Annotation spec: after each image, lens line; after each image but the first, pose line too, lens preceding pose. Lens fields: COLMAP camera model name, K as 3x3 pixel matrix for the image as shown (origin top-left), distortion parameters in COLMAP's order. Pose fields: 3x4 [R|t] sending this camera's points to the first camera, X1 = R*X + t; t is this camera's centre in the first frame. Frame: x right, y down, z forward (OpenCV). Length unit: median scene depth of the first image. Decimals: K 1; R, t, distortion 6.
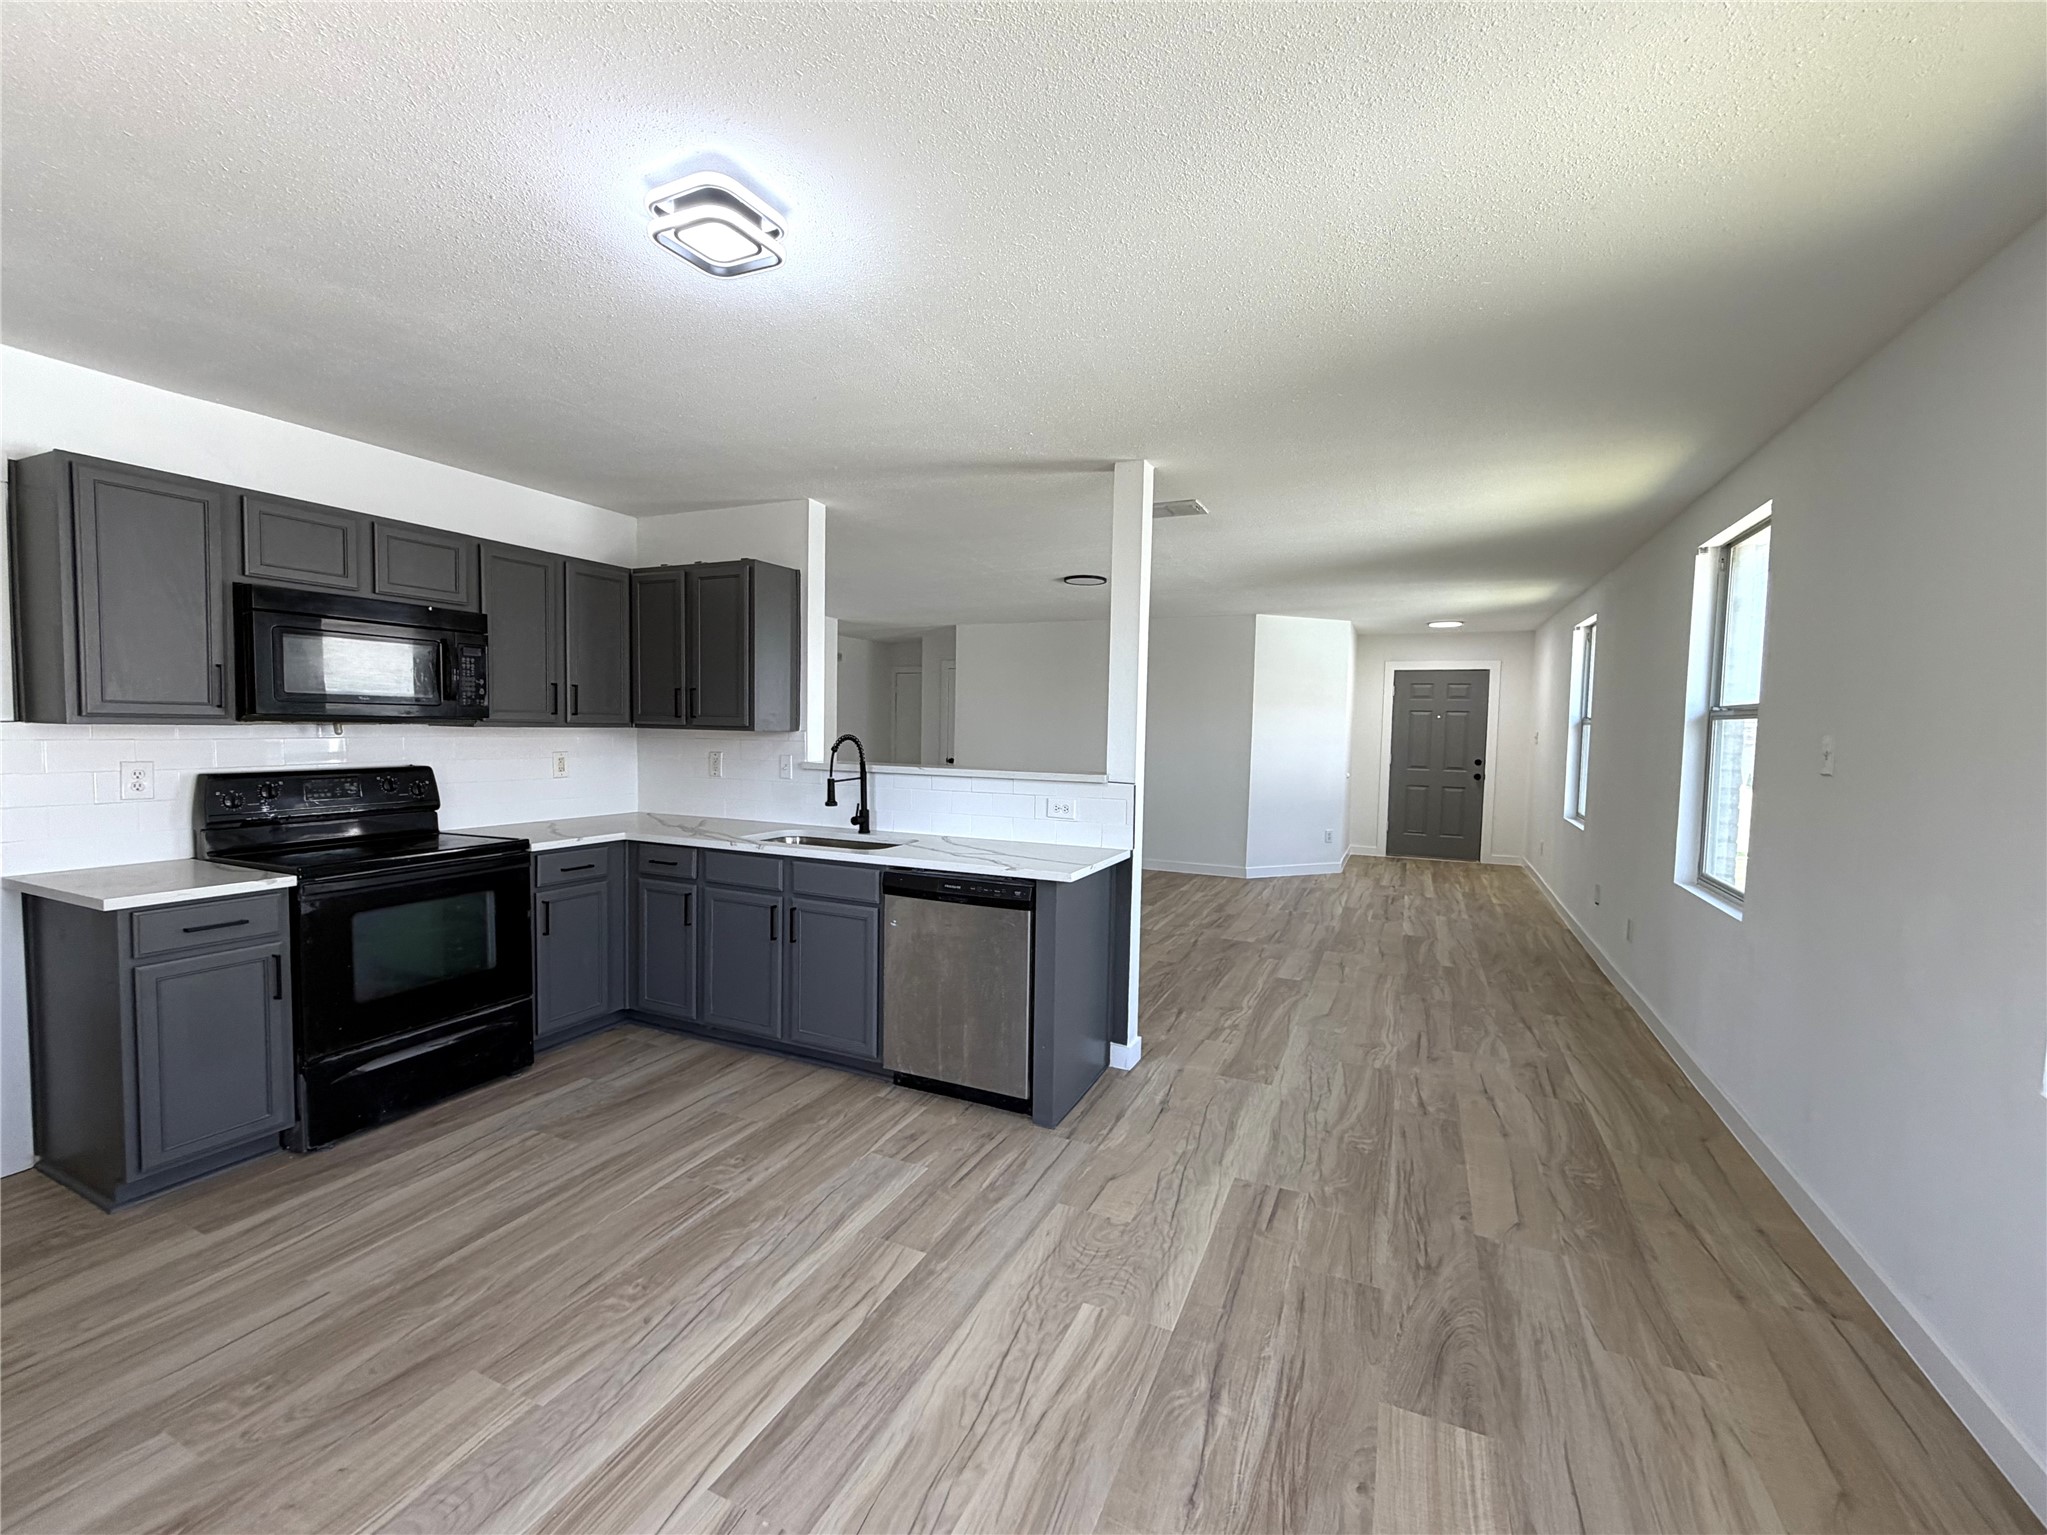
lens RADIAL K [[836.3, 0, 1023.5], [0, 836.3, 767.5], [0, 0, 1]] dist [-0.000289, 0.000101]
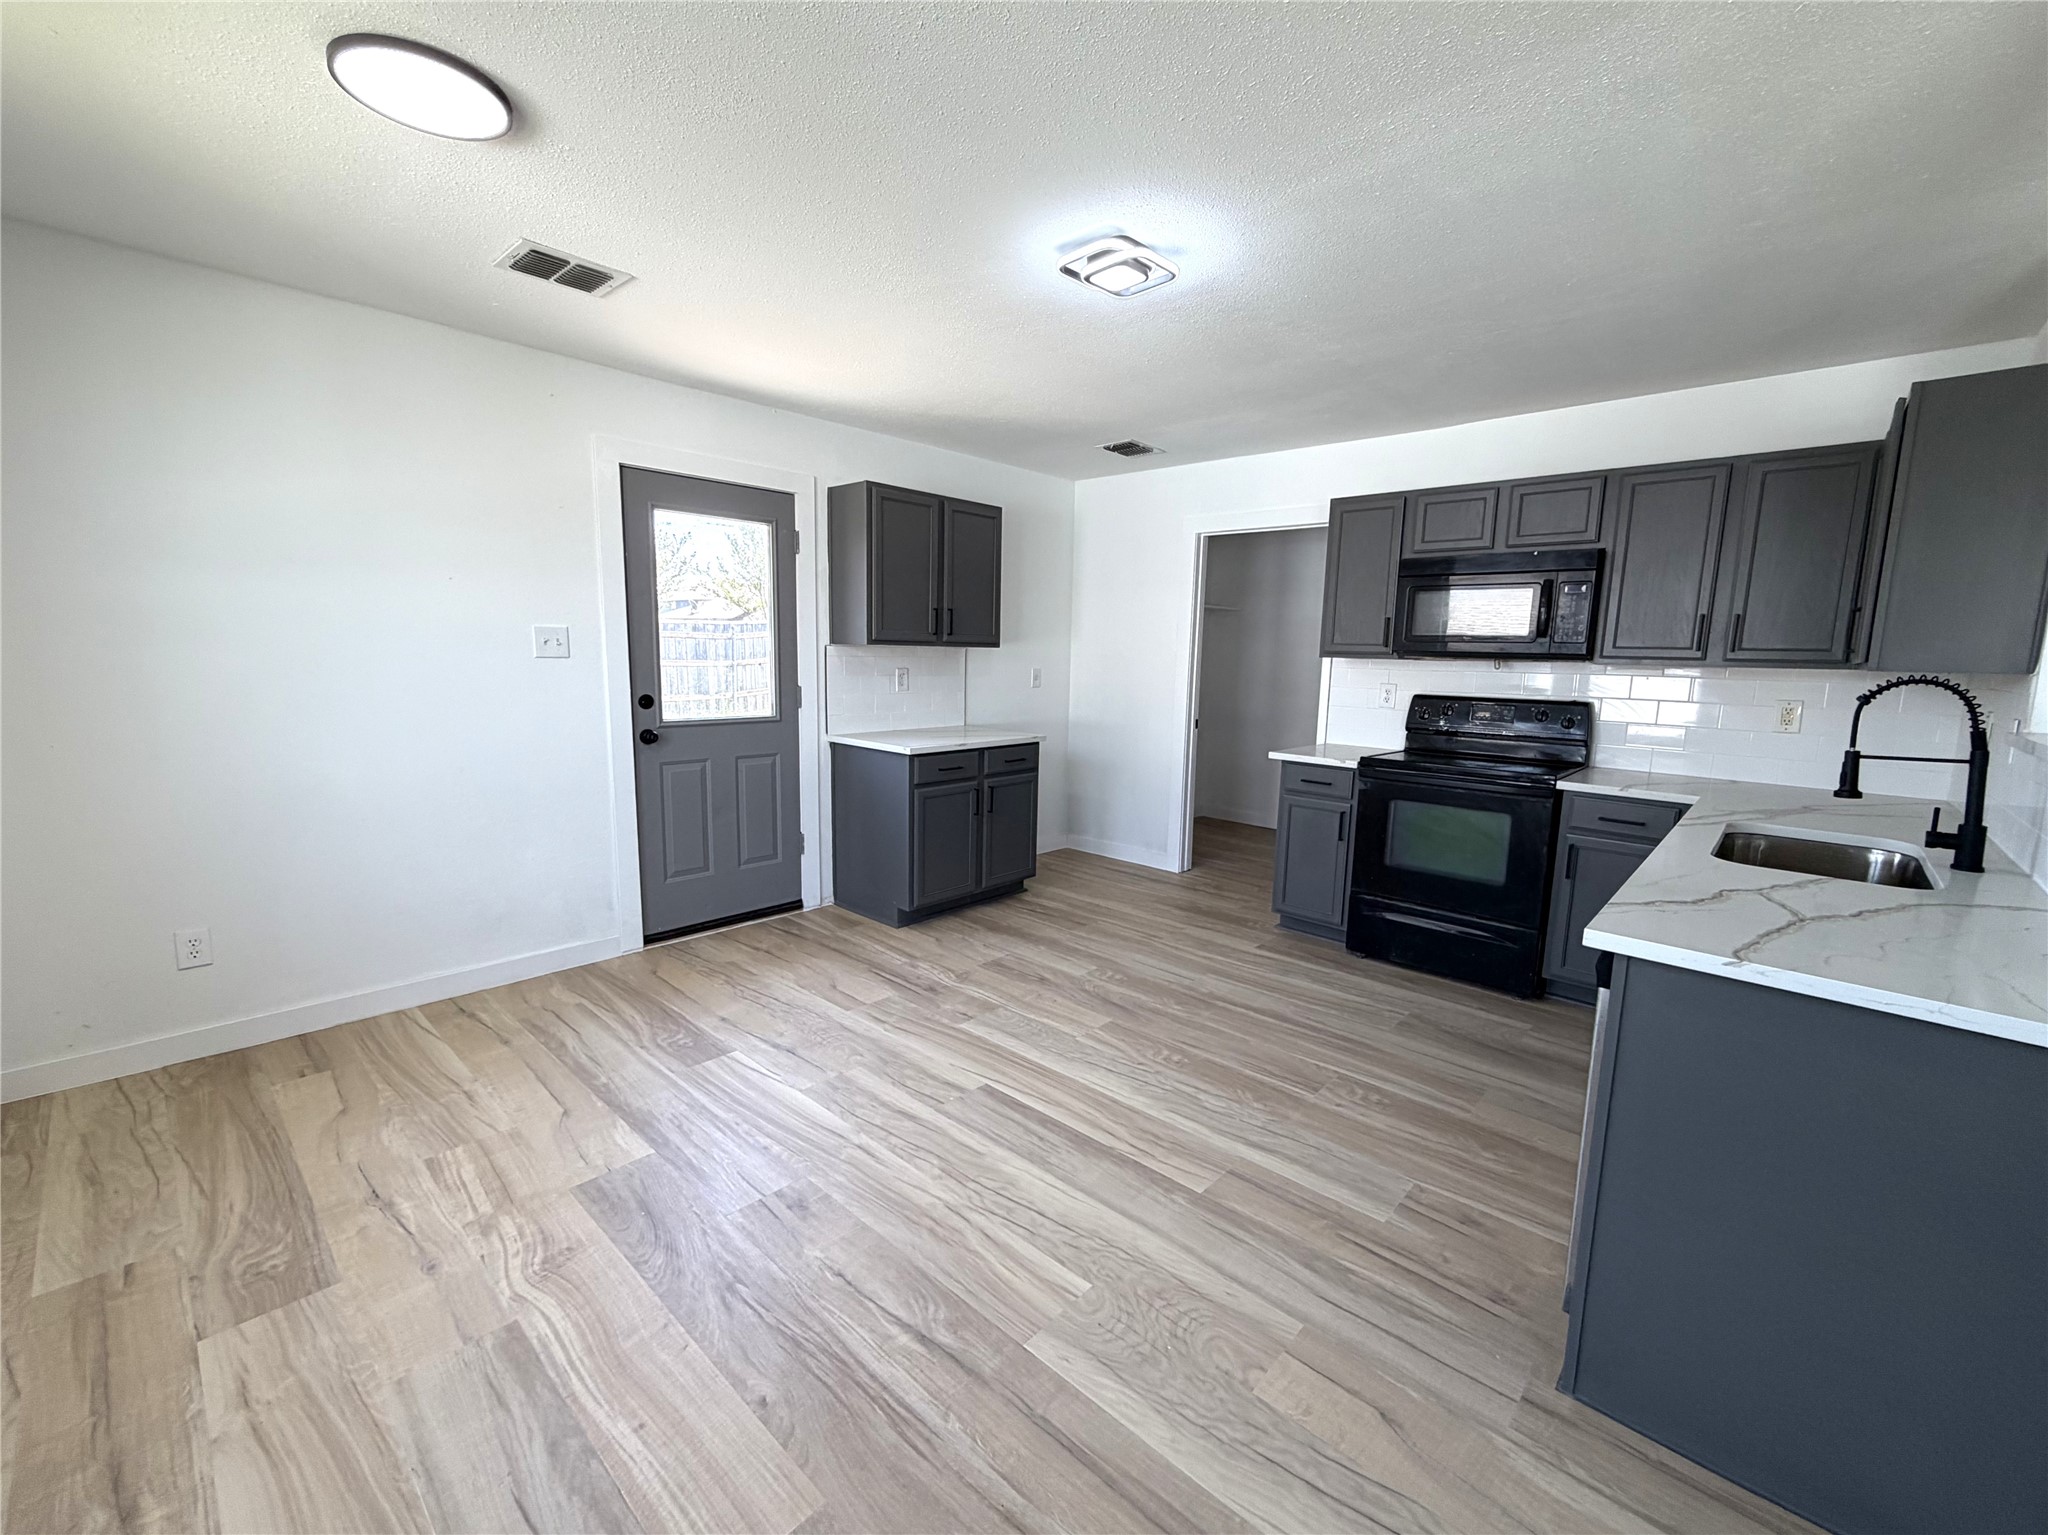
lens RADIAL K [[826.5, 0, 1024.0], [0, 826.5, 767.5], [0, 0, 1]] dist [0.000230, 0.000112]
pose [[-0.296520, 0.109947, -0.948677, 0.843946], [-0.075636, 0.987527, 0.138090, -0.018664], [0.952027, 0.112700, -0.284506, 1.089147]]
